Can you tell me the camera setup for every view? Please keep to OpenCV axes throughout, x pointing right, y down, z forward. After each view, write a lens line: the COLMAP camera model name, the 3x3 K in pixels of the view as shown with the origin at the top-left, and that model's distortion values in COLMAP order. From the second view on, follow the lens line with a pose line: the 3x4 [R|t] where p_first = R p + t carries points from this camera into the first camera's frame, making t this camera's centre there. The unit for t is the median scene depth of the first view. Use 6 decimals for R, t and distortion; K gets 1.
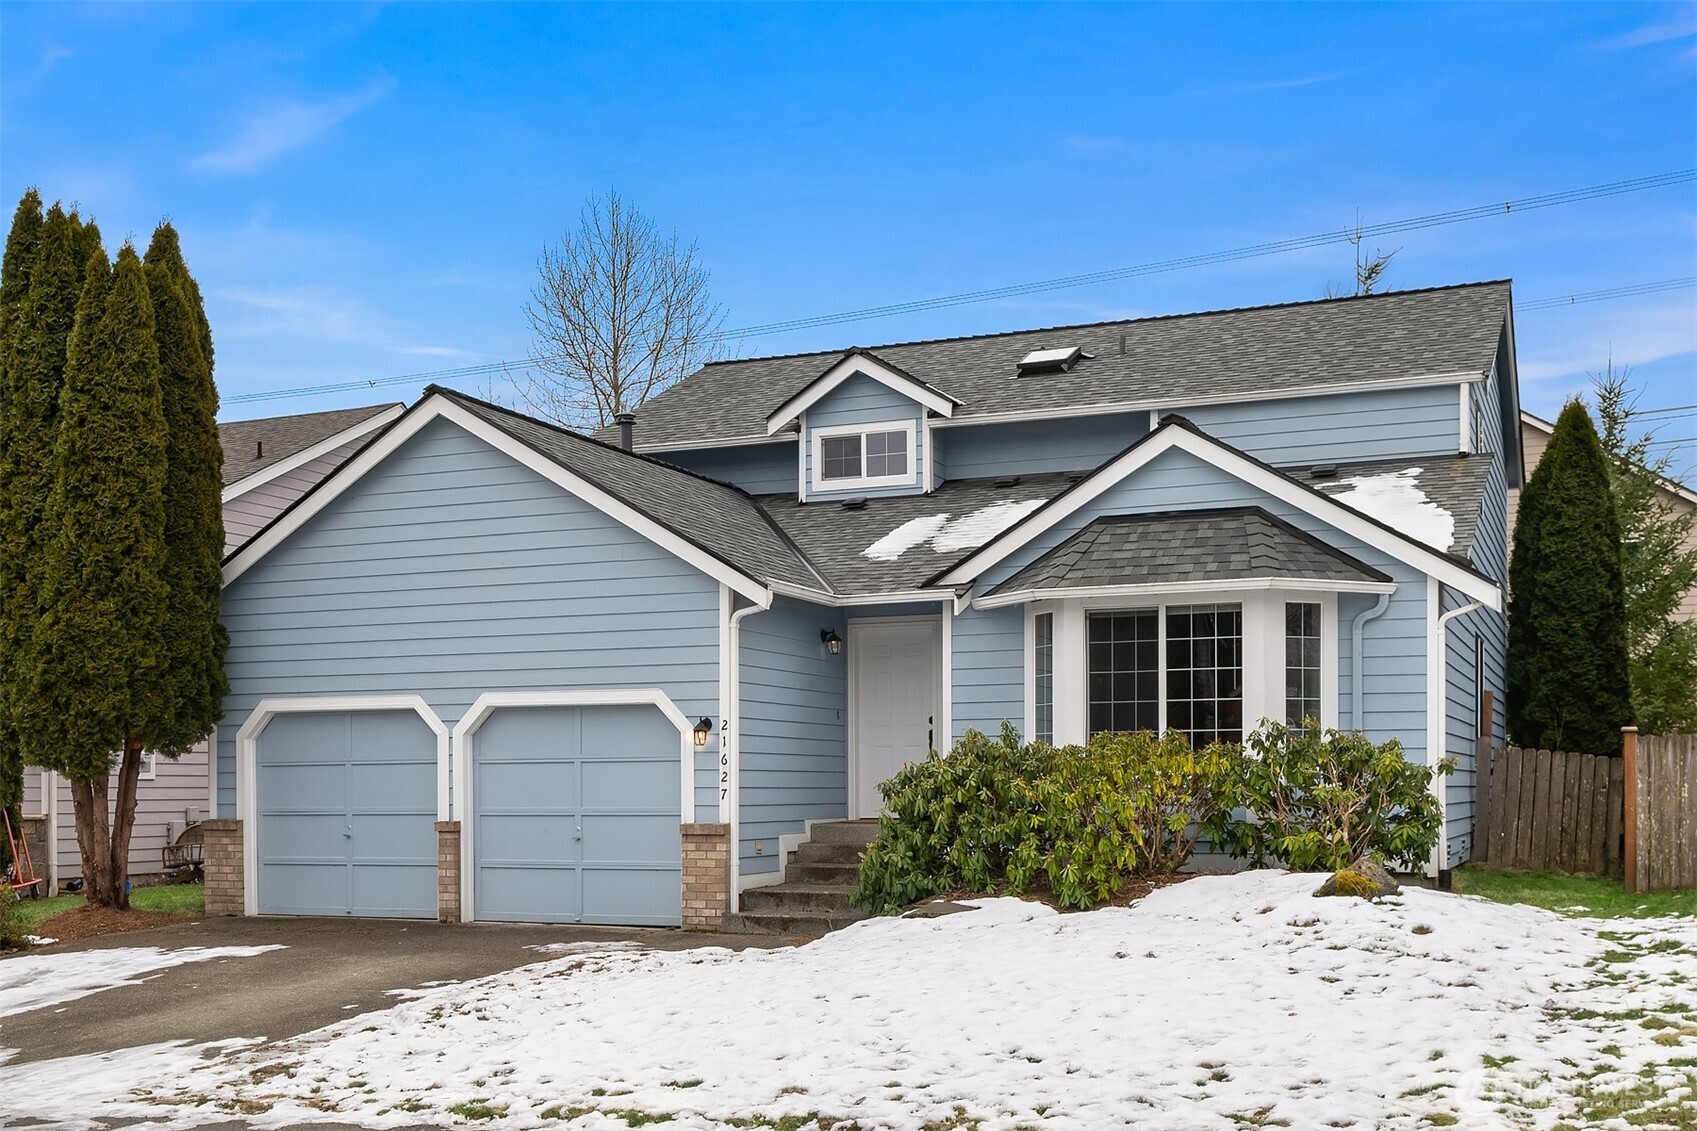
lens RADIAL K [[1690.6, 0, 848.5], [0, 1690.6, 565.5], [0, 0, 1]] dist [-0.003248, -0.002271]
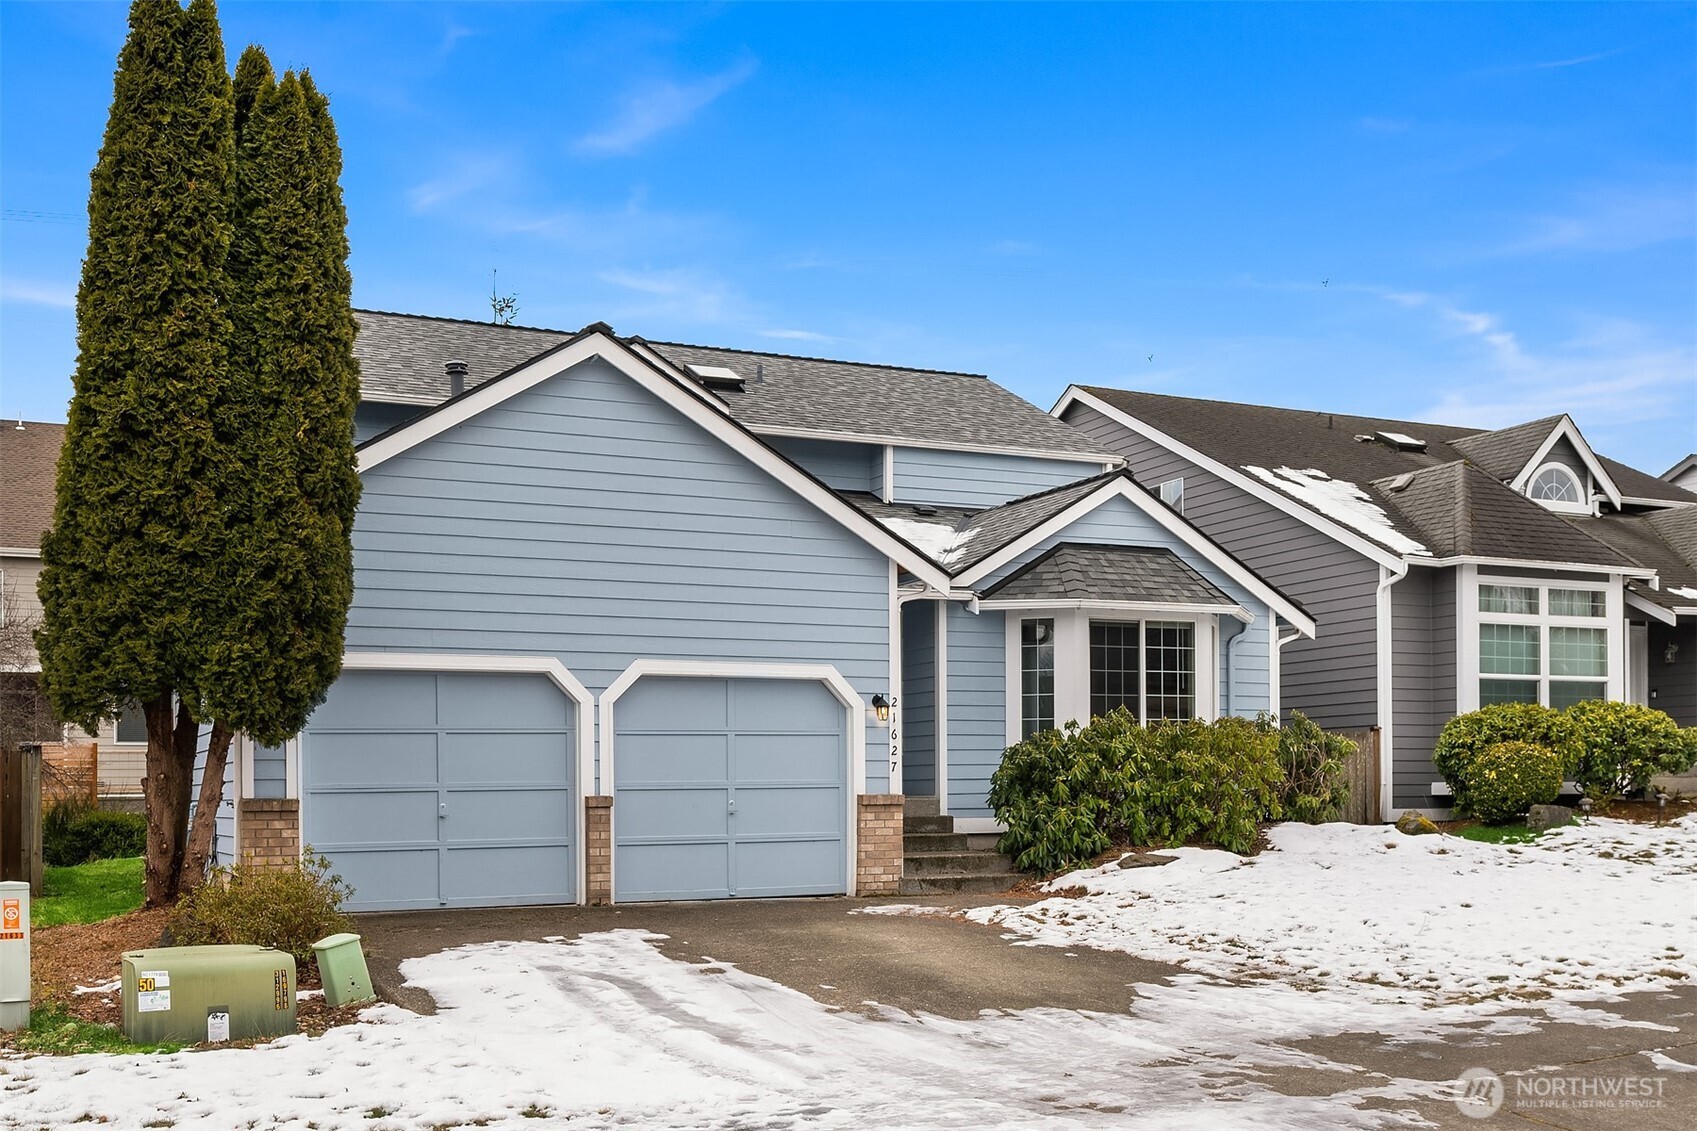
lens RADIAL K [[1690.6, 0, 848.5], [0, 1690.6, 565.5], [0, 0, 1]] dist [-0.003248, -0.002271]
pose [[0.689955, 0.093978, 0.717726, -0.830688], [-0.087176, 0.995107, -0.046495, 0.057966], [-0.718584, -0.030489, 0.694772, 0.268843]]
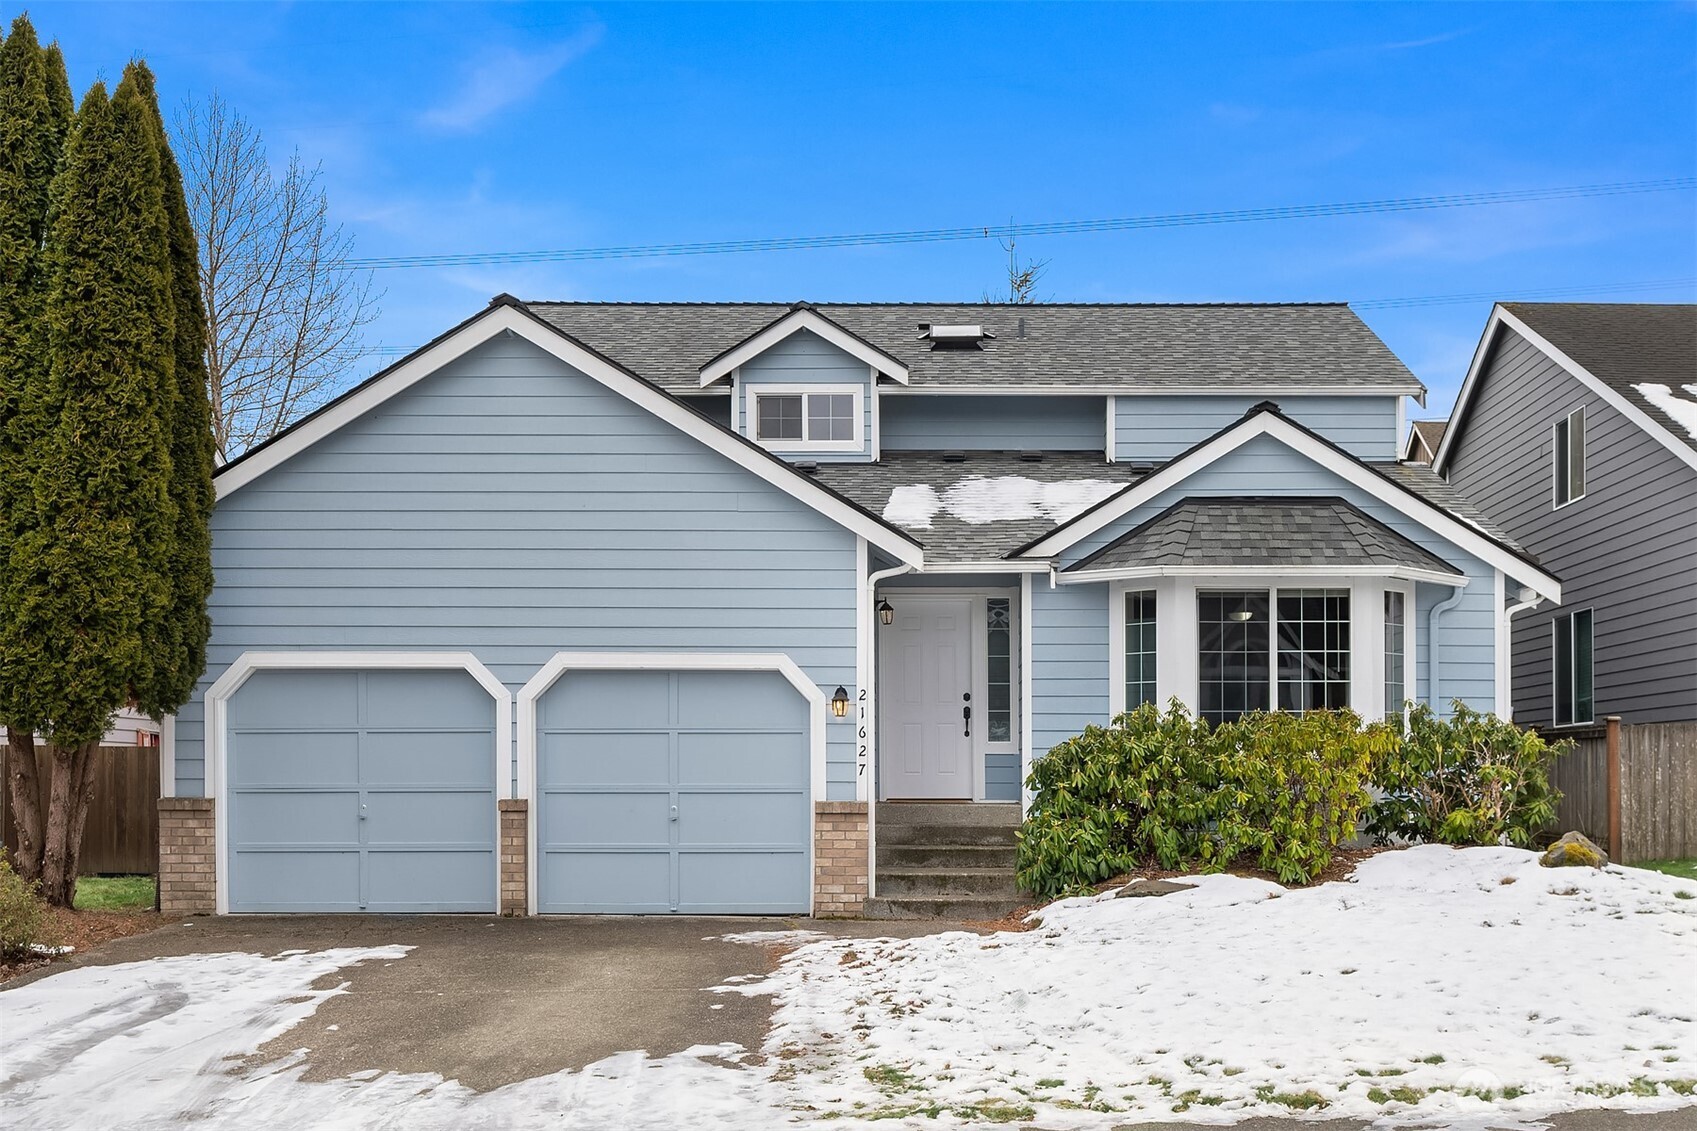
lens RADIAL K [[1738.5, 0, 864.9], [0, 1738.5, 549.4], [0, 0, 1]] dist [-0.006103, -0.000238]
pose [[0.931270, 0.054467, 0.360235, -0.401547], [-0.053078, 0.998496, -0.013755, 0.026615], [-0.360443, -0.006311, 0.932760, 0.107786]]
